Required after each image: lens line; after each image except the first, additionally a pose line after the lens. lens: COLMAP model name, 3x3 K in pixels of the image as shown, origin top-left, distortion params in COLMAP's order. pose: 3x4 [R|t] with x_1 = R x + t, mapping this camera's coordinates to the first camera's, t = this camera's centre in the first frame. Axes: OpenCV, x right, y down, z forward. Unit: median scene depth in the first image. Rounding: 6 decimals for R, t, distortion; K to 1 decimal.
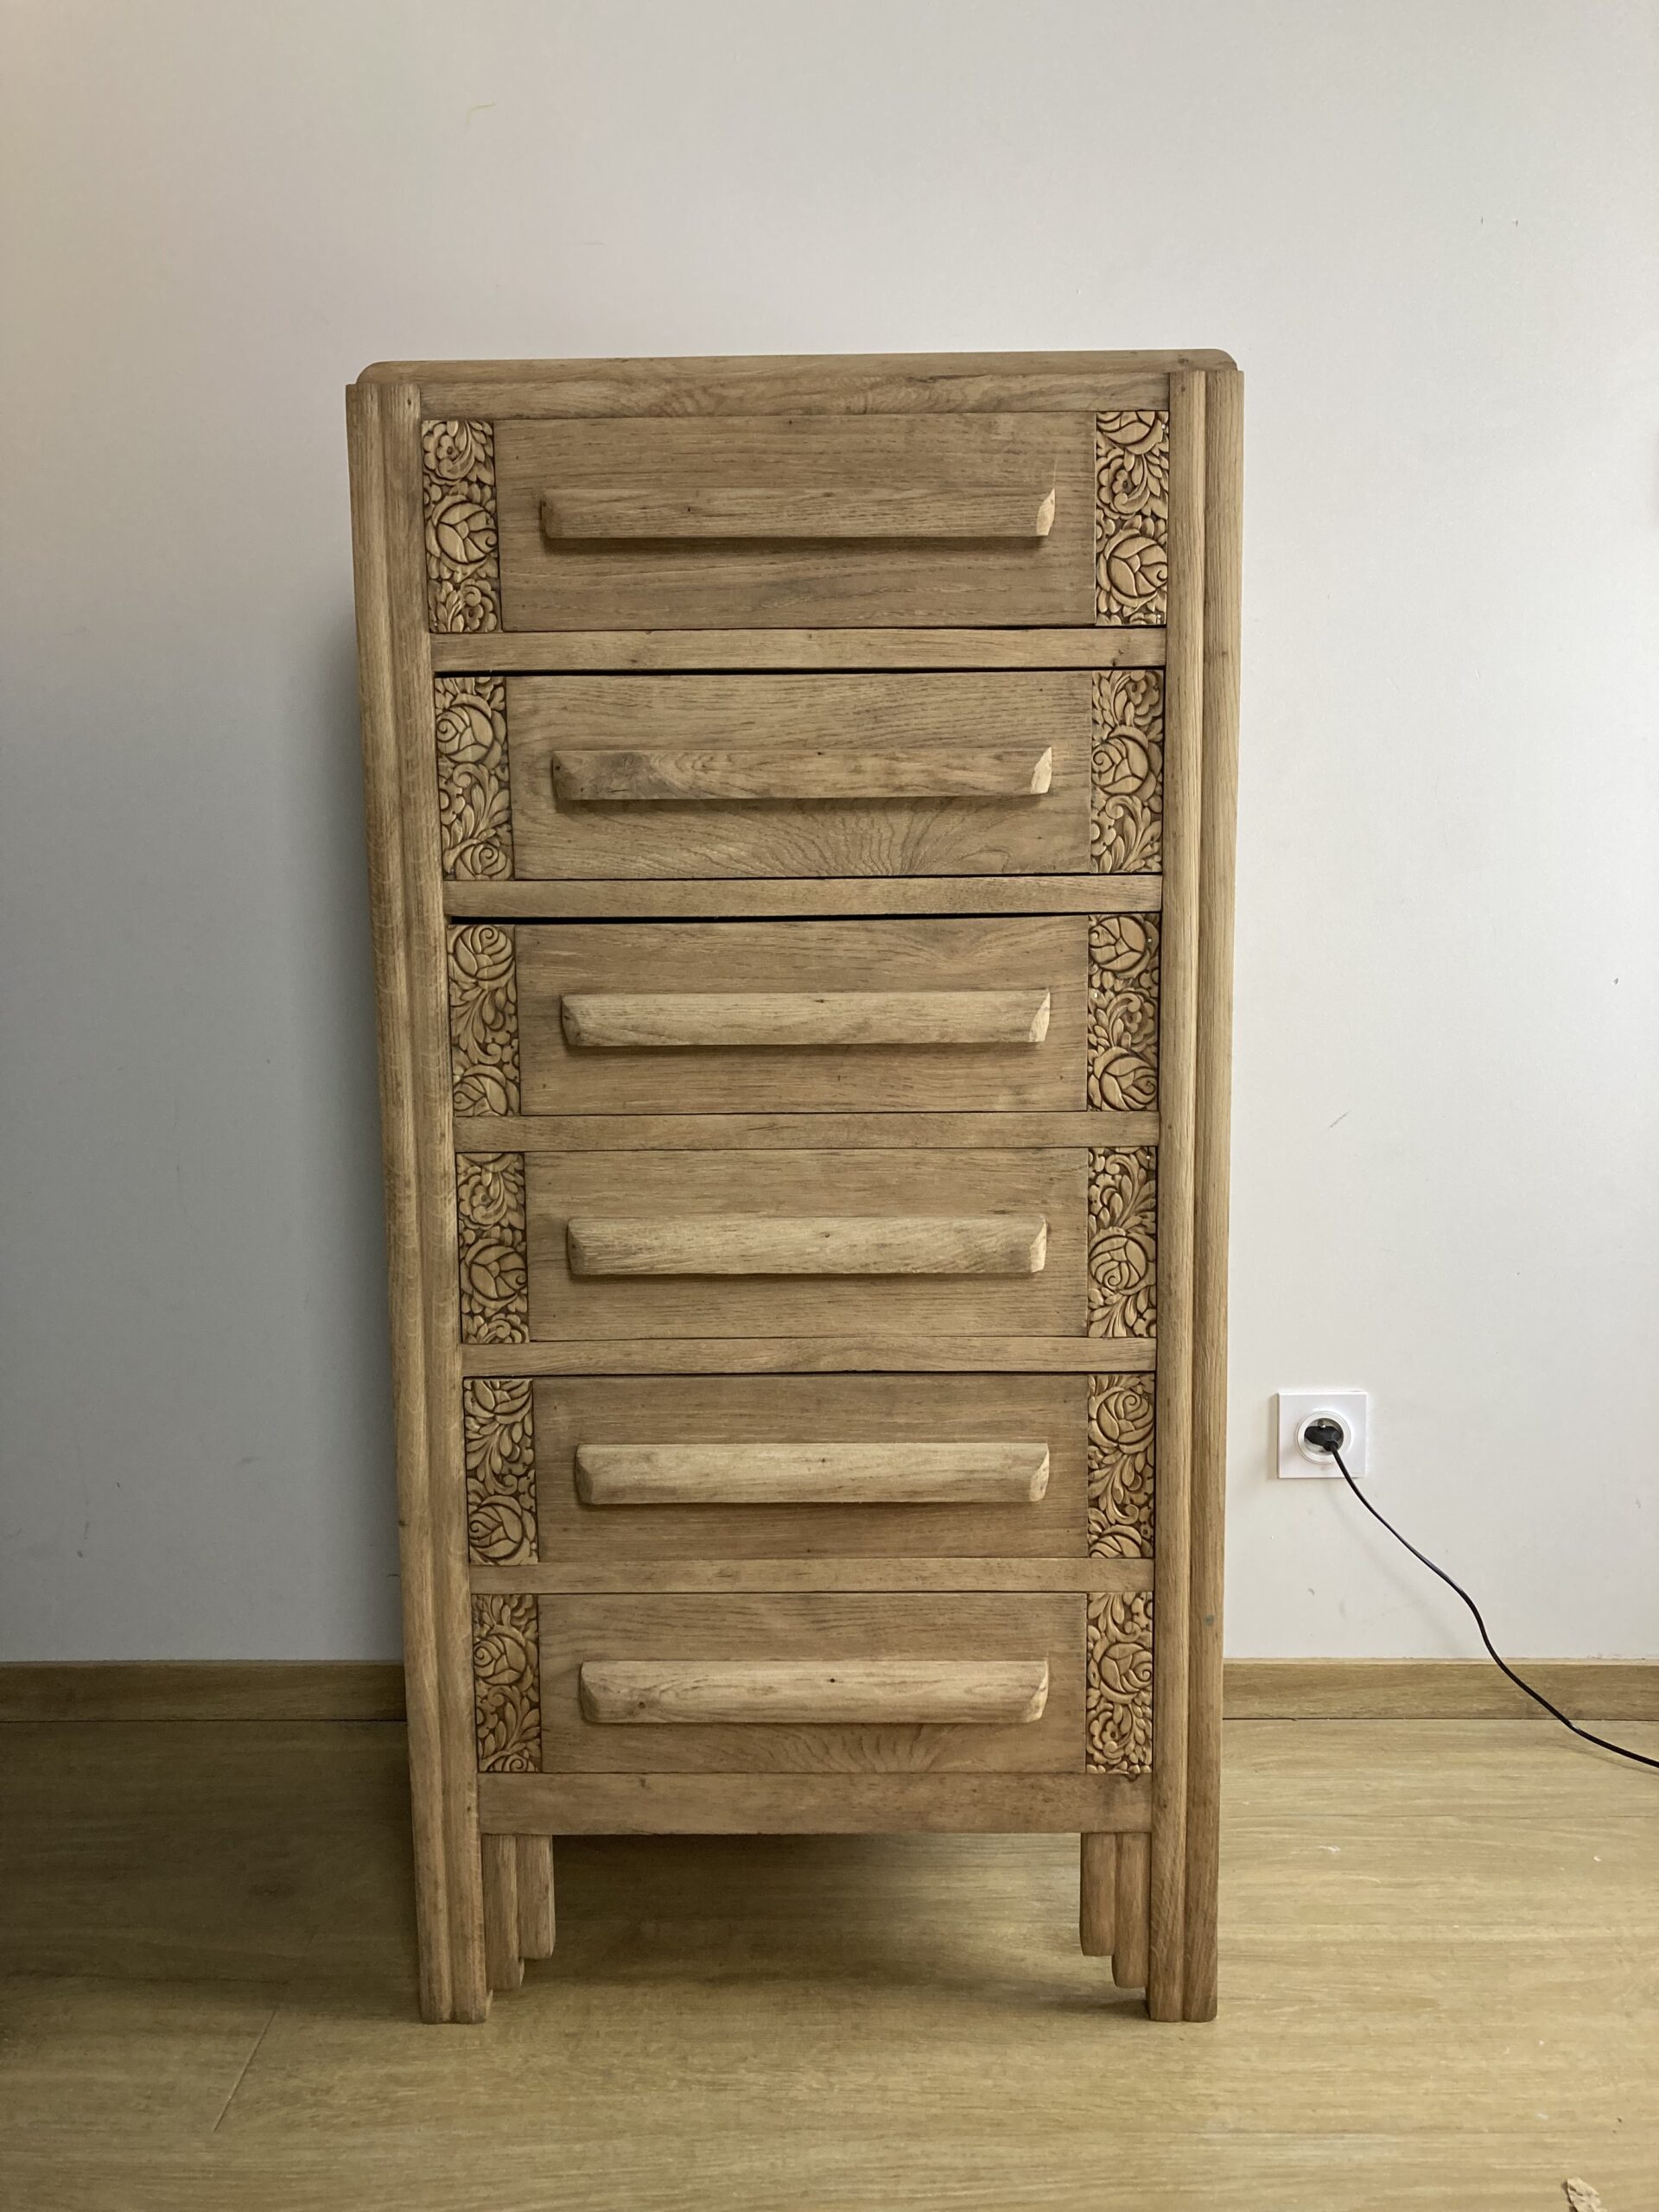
lens RADIAL K [[1785.8, 0, 840.8], [0, 1785.8, 1110.1], [0, 0, 1]] dist [0.014326, -0.004327]
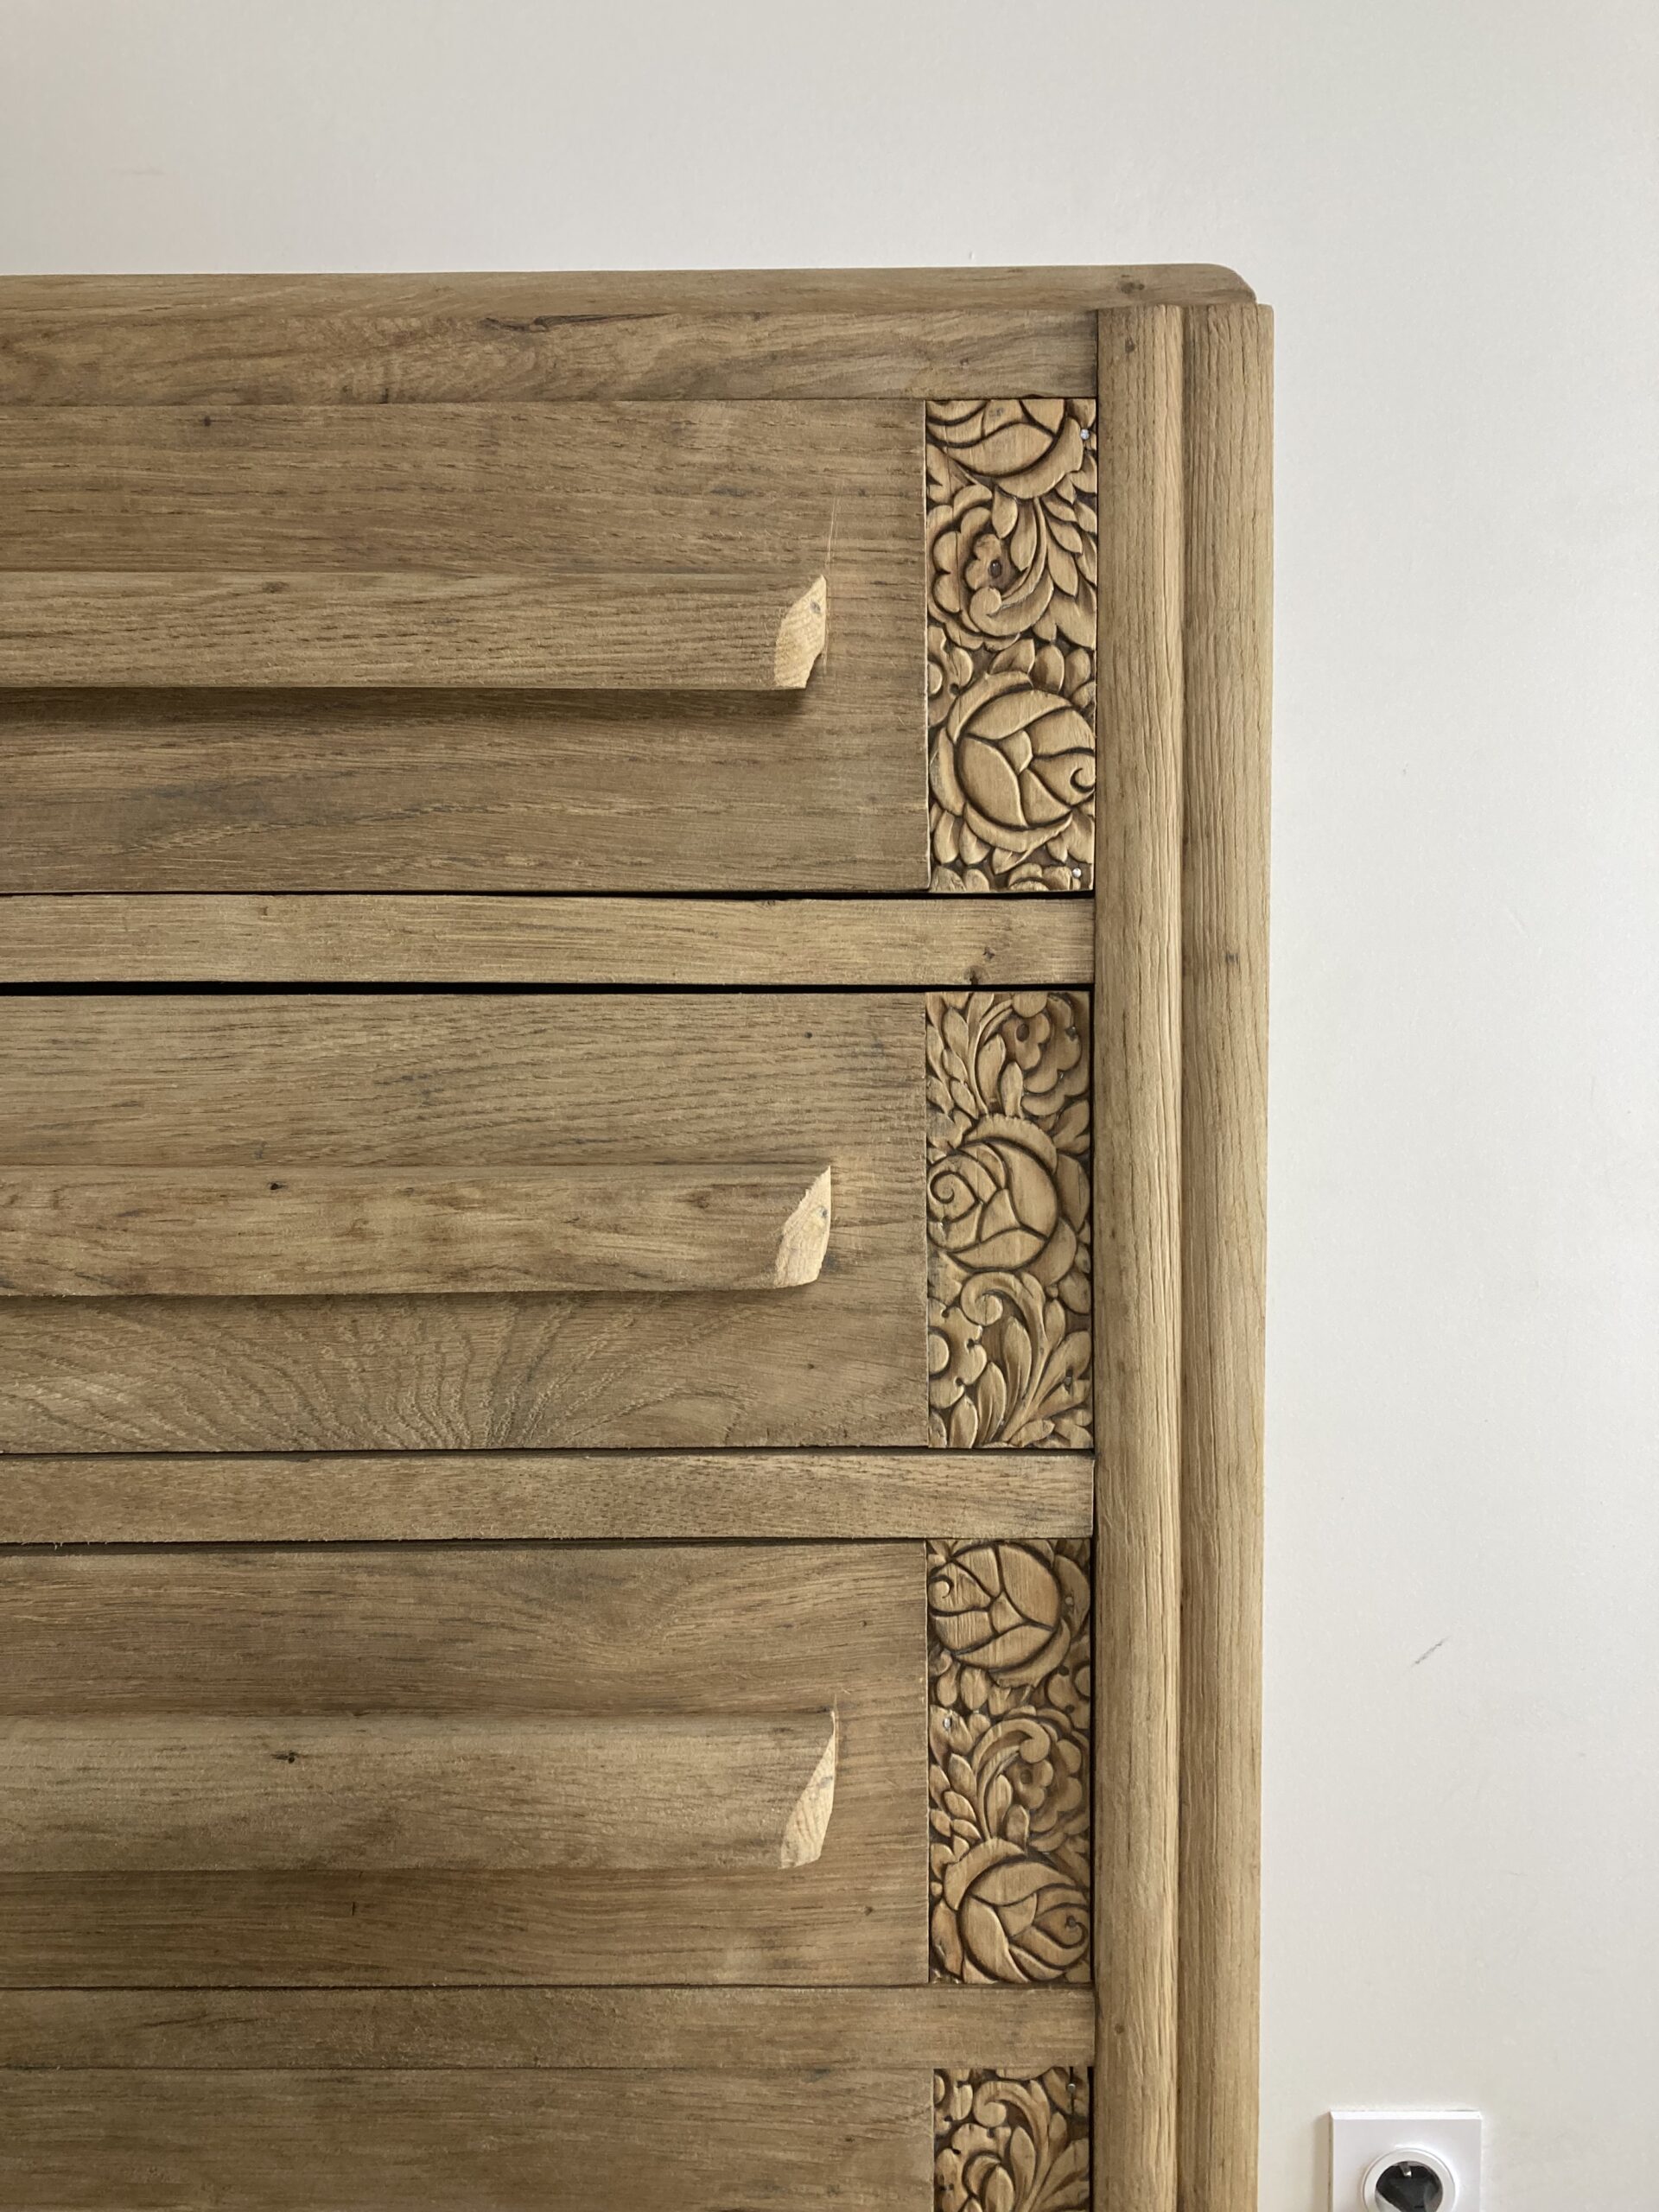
lens RADIAL K [[1904.5, 0, 829.5], [0, 1904.5, 1106.0], [0, 0, 1]] dist [0.159391, -0.415276]
pose [[0.999986, 0.003765, -0.003625, 0.114547], [-0.004010, 0.997541, -0.069973, -0.178658], [0.003352, 0.069987, 0.997542, 0.519622]]
